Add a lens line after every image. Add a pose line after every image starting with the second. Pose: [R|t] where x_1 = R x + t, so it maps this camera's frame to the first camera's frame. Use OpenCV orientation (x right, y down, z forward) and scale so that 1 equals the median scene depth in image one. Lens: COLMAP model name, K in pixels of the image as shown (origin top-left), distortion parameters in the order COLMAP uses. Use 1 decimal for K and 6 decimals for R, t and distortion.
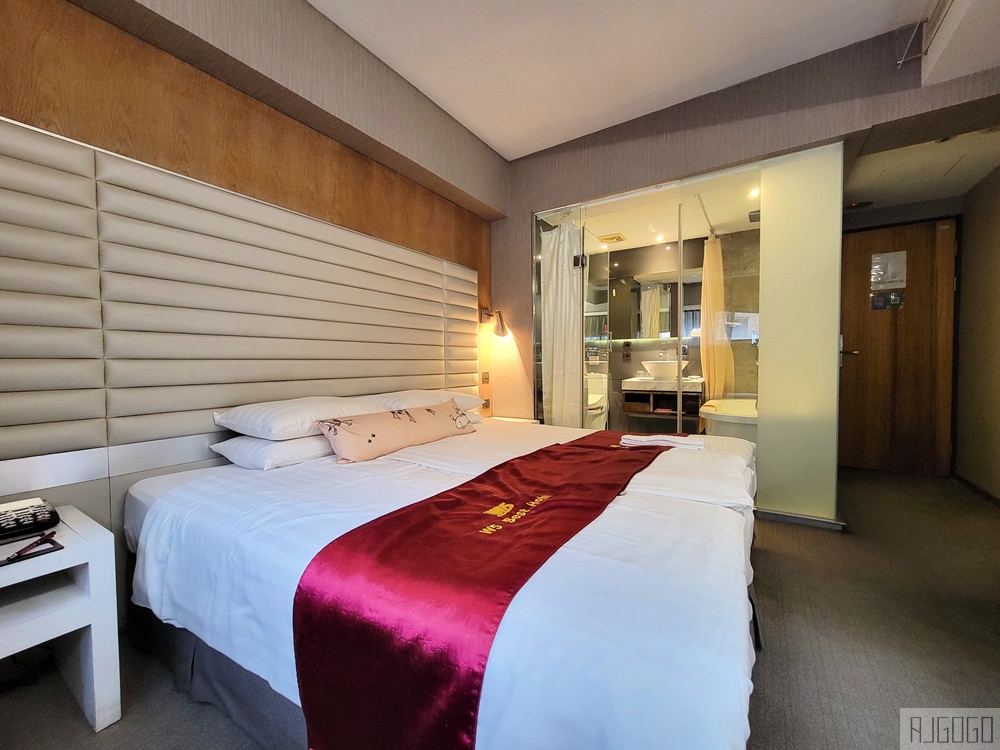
lens RADIAL K [[407.0, 0, 500.0], [0, 407.0, 375.0], [0, 0, 1]] dist [-0.000857, -0.000287]
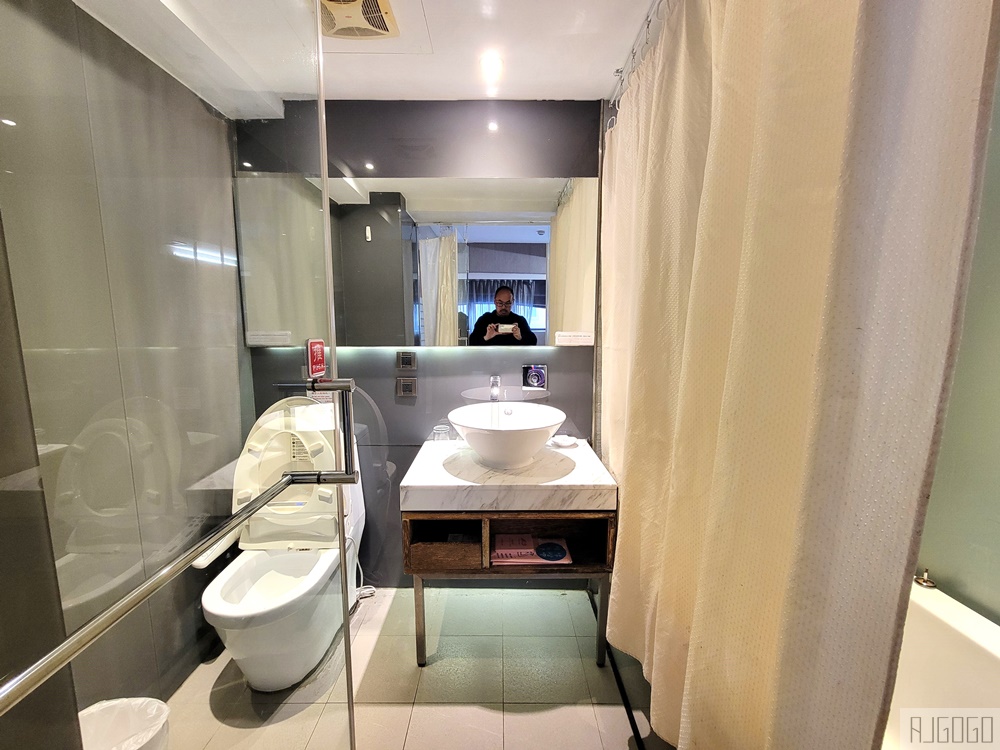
lens RADIAL K [[407.0, 0, 500.0], [0, 407.0, 375.0], [0, 0, 1]] dist [-0.000857, -0.000287]
pose [[0.841084, -0.058499, 0.537732, 0.256987], [0.011910, 0.995897, 0.089712, -0.137053], [-0.540773, -0.069051, 0.838329, 0.900998]]
